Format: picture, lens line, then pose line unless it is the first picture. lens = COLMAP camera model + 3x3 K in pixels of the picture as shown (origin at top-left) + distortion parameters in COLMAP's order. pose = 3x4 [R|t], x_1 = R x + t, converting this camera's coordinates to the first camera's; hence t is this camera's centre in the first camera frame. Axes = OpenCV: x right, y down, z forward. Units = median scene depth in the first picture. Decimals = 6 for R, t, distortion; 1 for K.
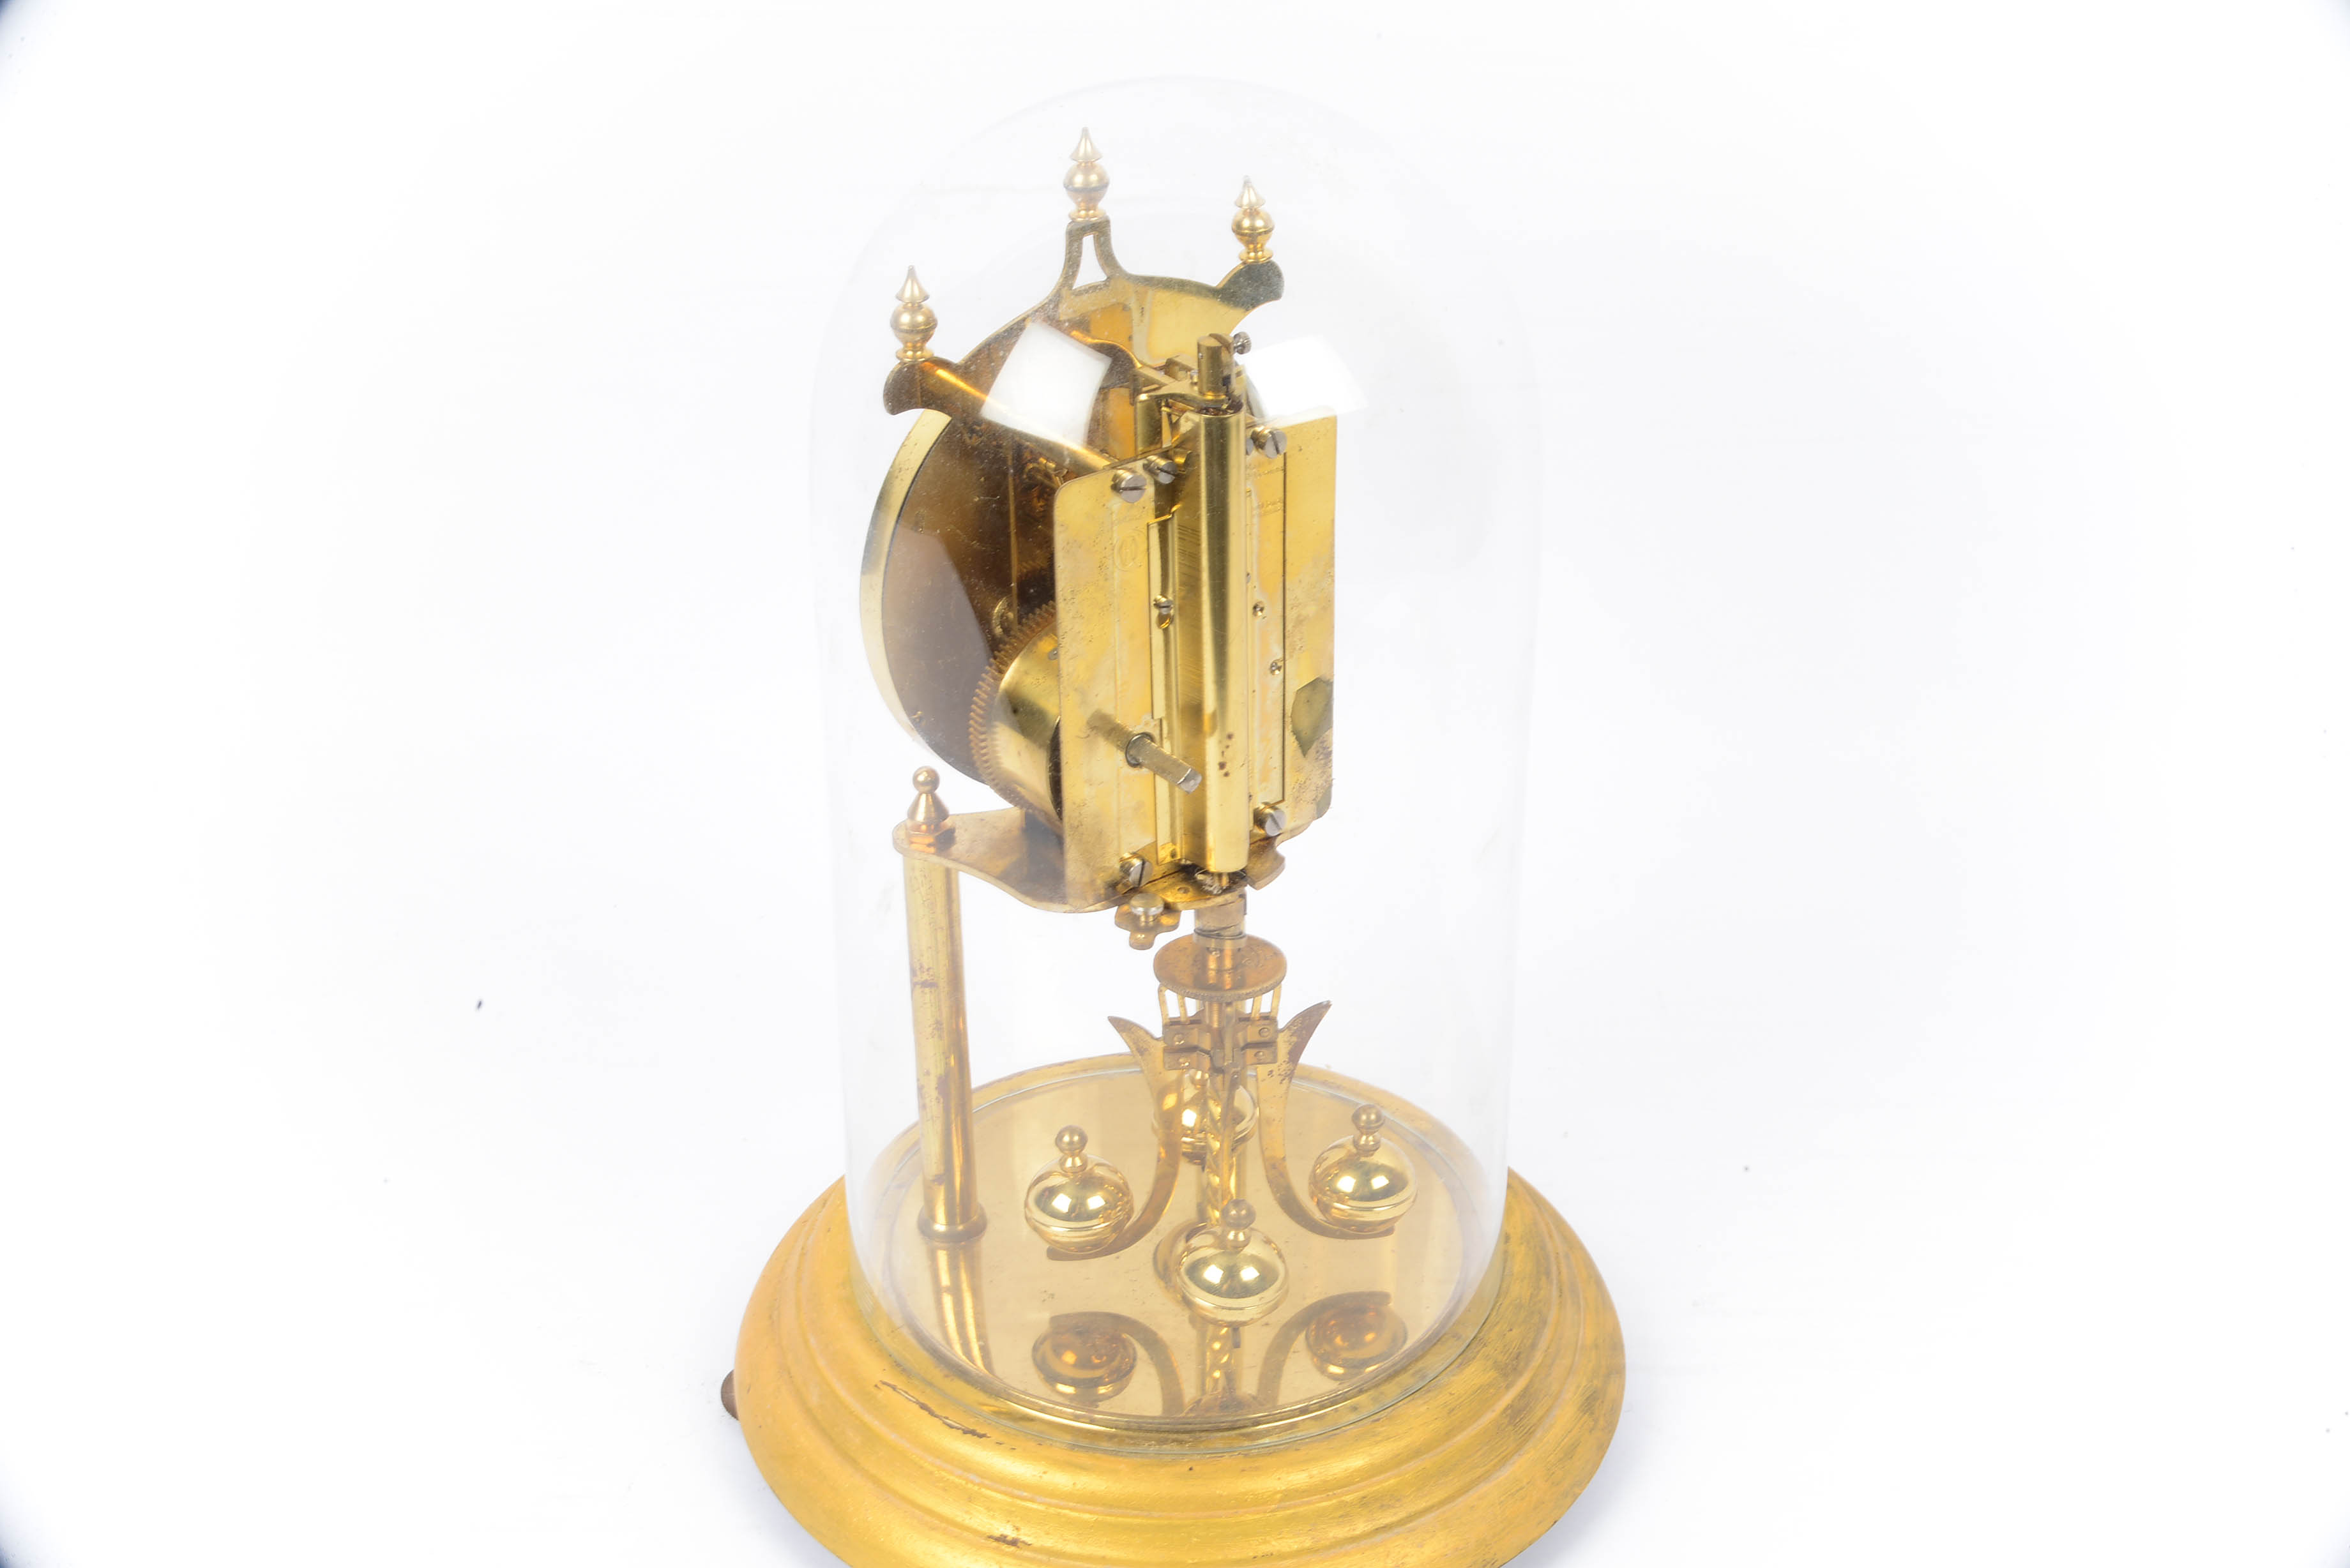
lens RADIAL K [[3674.8, 0, 1175.0], [0, 3674.8, 784.0], [0, 0, 1]] dist [-0.012960, 0.848468]
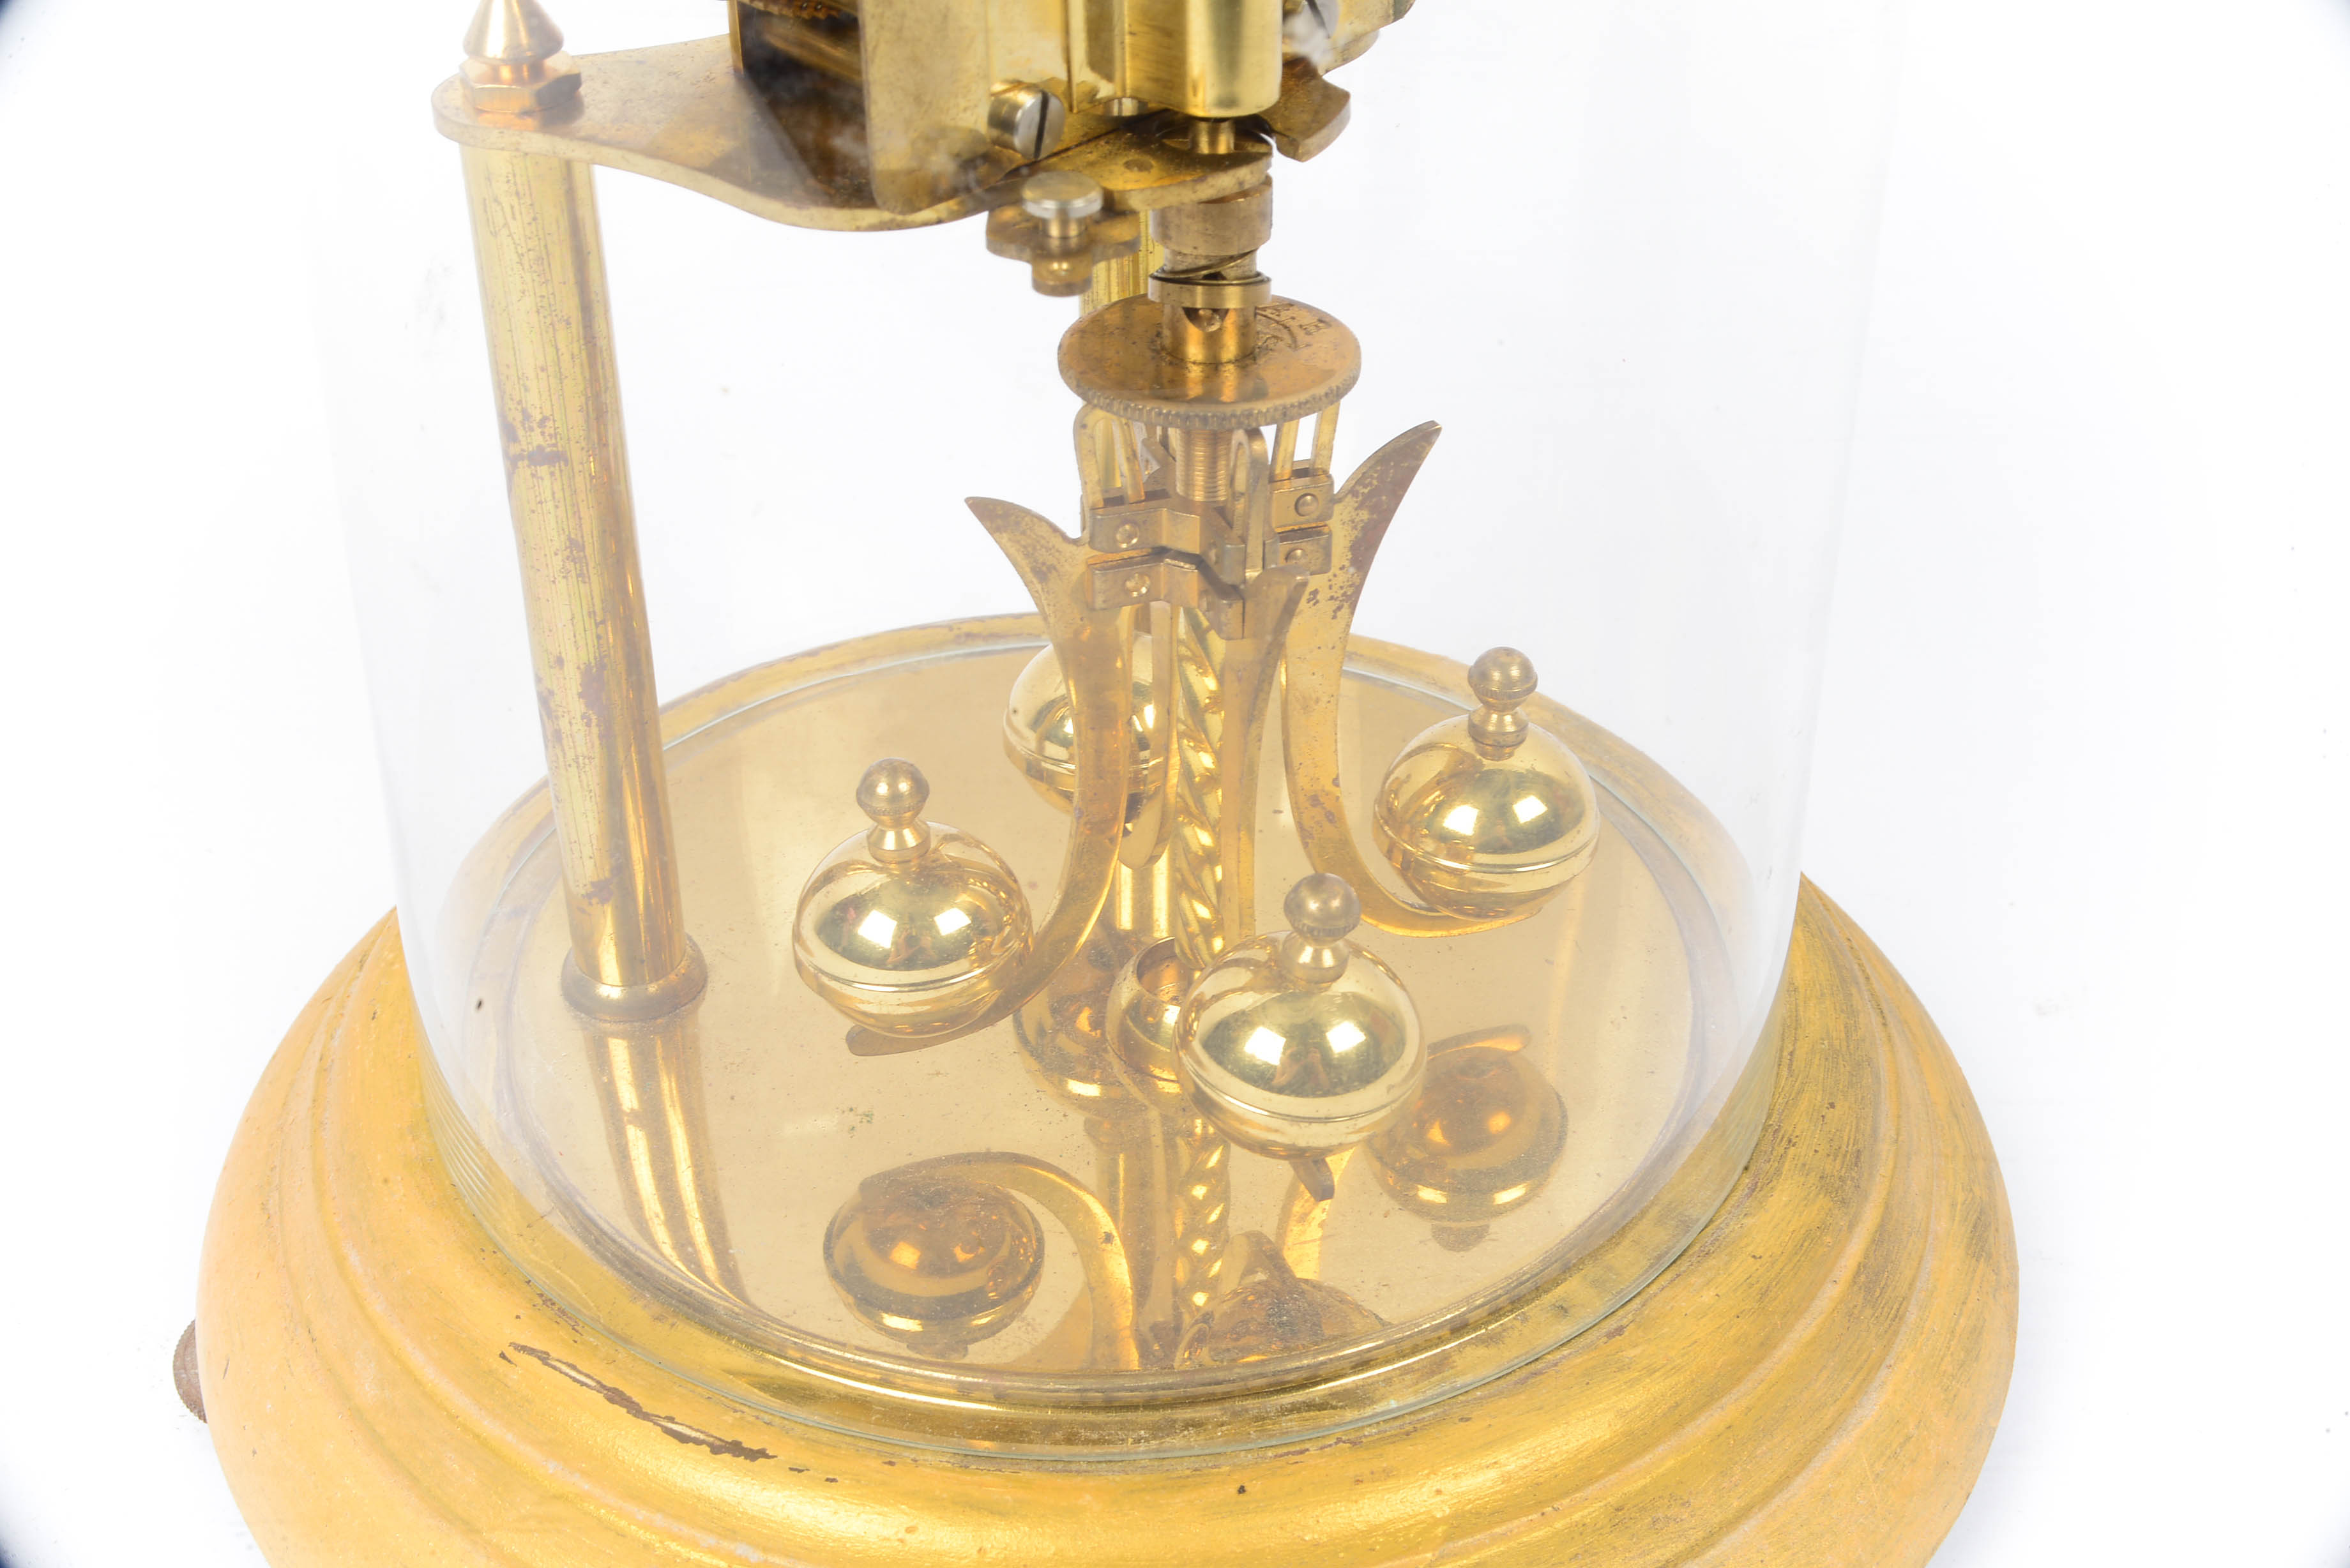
lens RADIAL K [[3674.8, 0, 1175.0], [0, 3674.8, 784.0], [0, 0, 1]] dist [-0.012960, 0.848468]
pose [[0.990806, -0.077752, 0.110713, -0.044345], [0.068670, 0.994130, 0.083608, 0.062383], [-0.116564, -0.075236, 0.990329, 0.550337]]
